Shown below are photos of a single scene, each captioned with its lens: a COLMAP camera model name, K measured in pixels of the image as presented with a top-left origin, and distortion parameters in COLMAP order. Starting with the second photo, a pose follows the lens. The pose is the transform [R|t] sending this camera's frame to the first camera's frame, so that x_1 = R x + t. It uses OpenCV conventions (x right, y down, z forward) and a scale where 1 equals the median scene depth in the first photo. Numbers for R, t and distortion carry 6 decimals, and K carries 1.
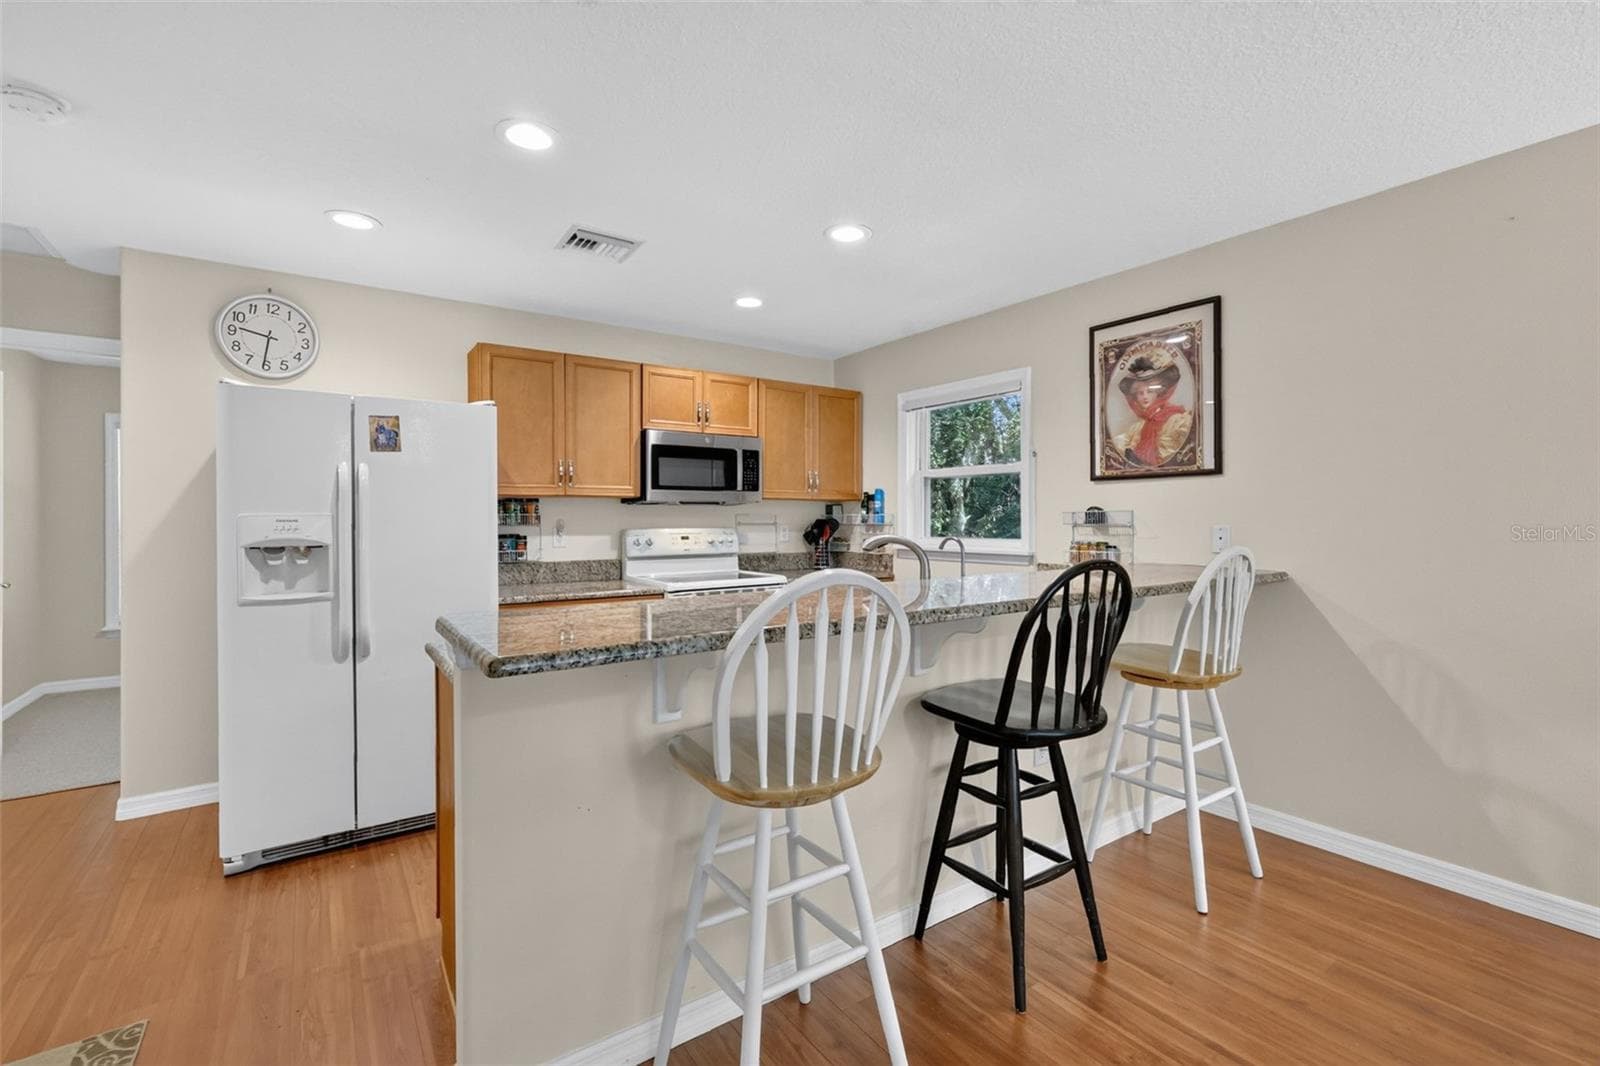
lens RADIAL K [[712.3, 0, 801.6], [0, 712.3, 529.4], [0, 0, 1]] dist [0.000948, 0.000803]
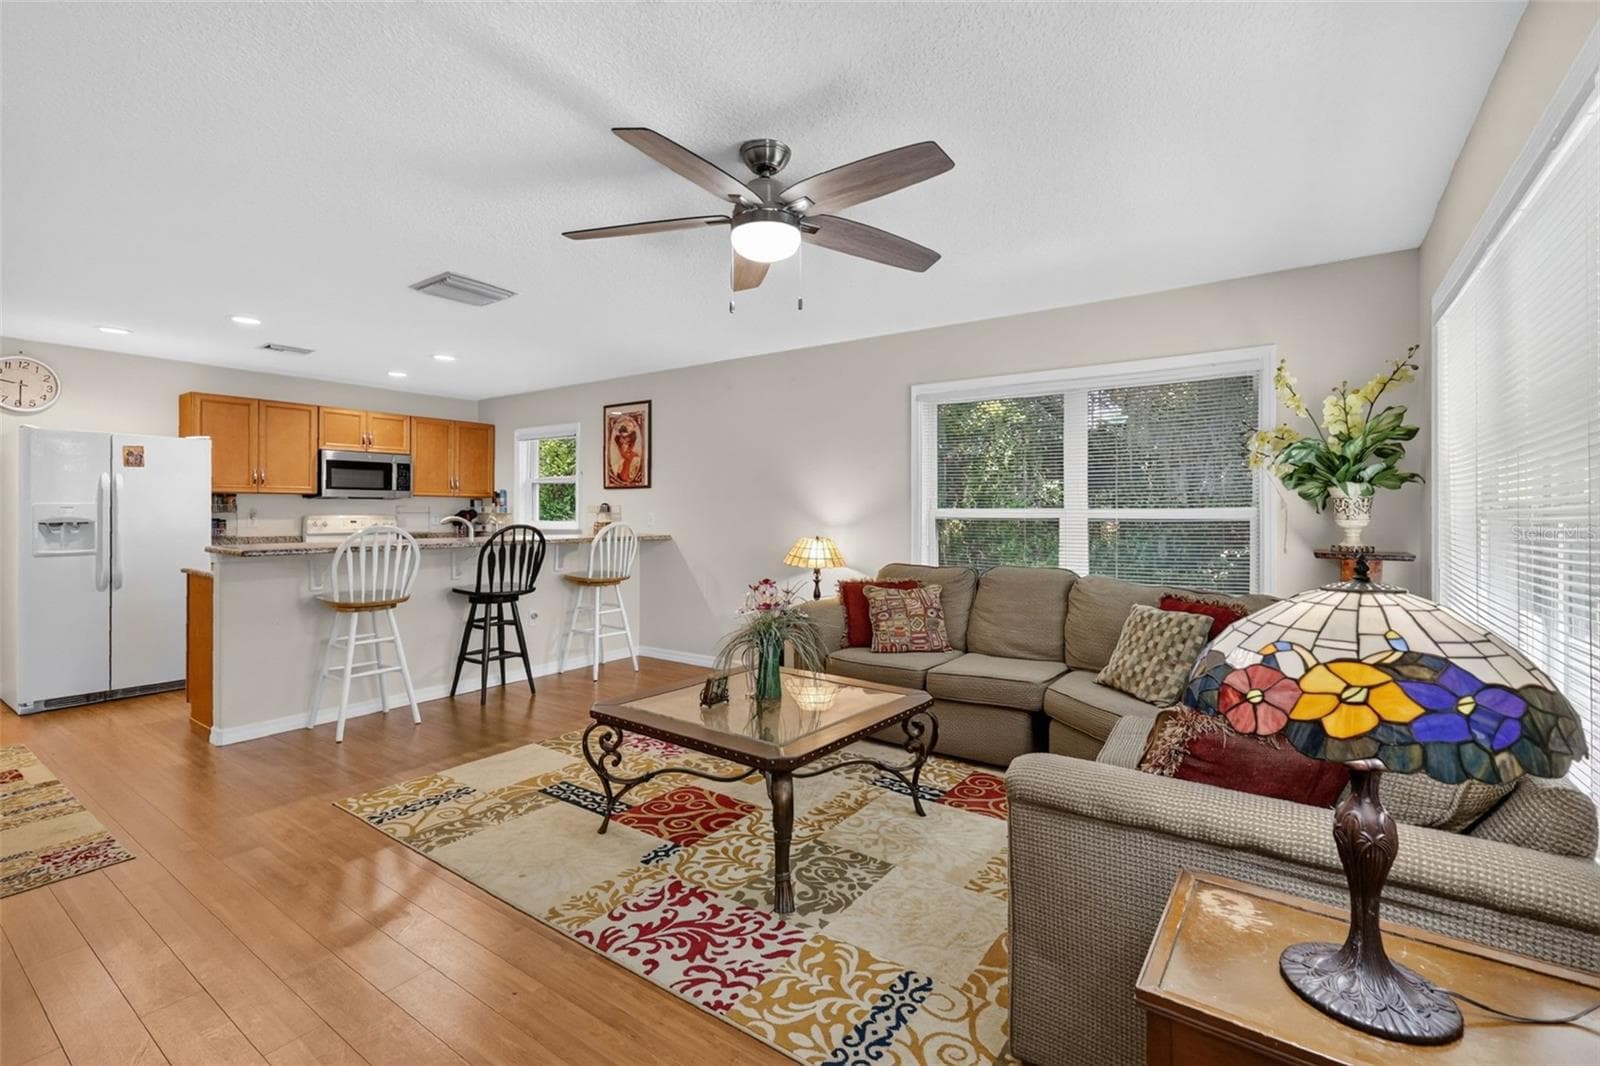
lens RADIAL K [[712.3, 0, 808.8], [0, 712.3, 512.6], [0, 0, 1]] dist [0.000948, 0.000803]
pose [[0.937773, 0.004660, 0.347217, 0.247134], [0.000268, 0.999900, -0.014143, 0.017480], [-0.347248, 0.013356, 0.937678, -0.851775]]
